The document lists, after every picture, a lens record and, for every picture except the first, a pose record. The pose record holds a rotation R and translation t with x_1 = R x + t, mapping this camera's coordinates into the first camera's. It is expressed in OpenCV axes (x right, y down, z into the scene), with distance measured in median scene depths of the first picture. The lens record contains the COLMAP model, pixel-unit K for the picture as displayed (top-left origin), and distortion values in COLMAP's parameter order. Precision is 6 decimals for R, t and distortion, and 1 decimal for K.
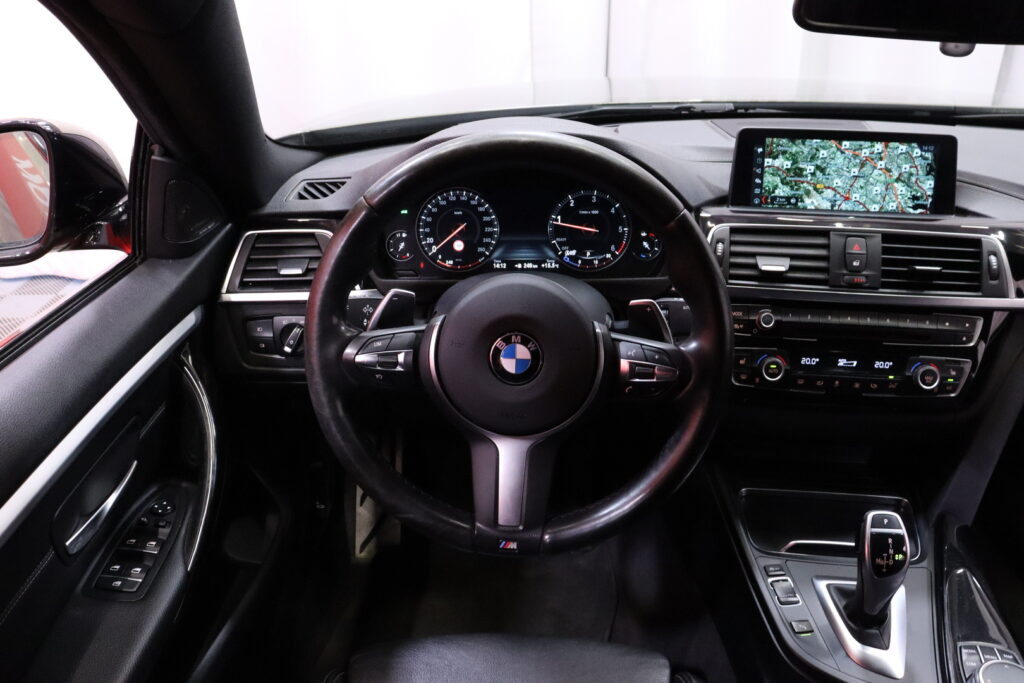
lens RADIAL K [[835.5, 0, 512.0], [0, 835.5, 341.5], [0, 0, 1]] dist [-0.188056, 0.165680]
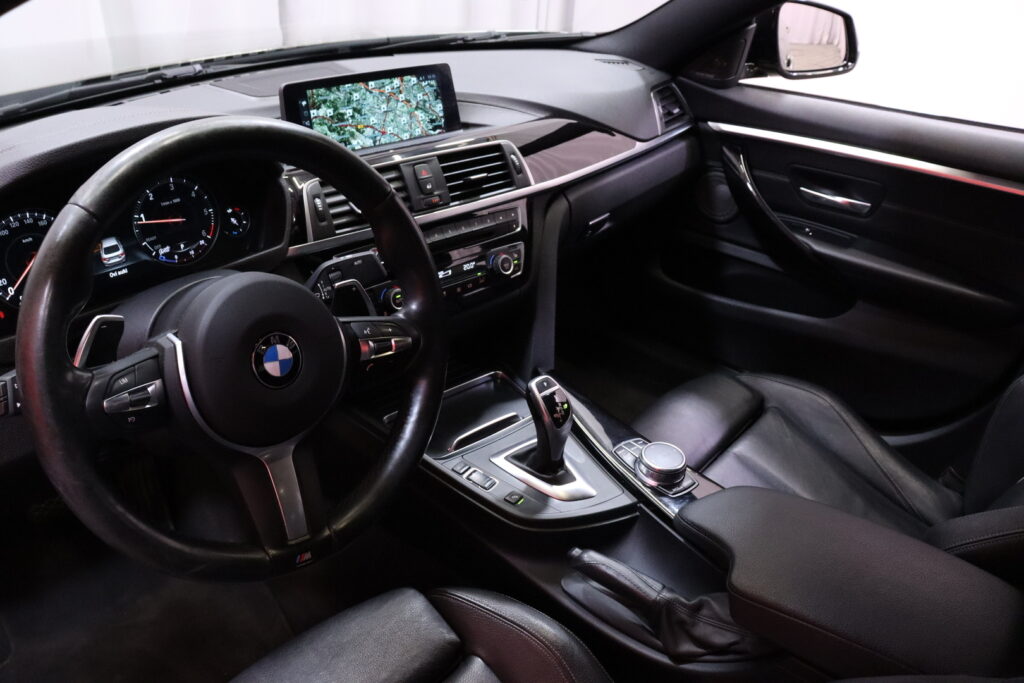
lens RADIAL K [[835.5, 0, 512.0], [0, 835.5, 341.5], [0, 0, 1]] dist [-0.188056, 0.165680]
pose [[0.640915, -0.335641, 0.690343, -0.336163], [0.288323, 0.938749, 0.188734, -0.071915], [-0.711405, 0.078079, 0.698431, 0.122842]]
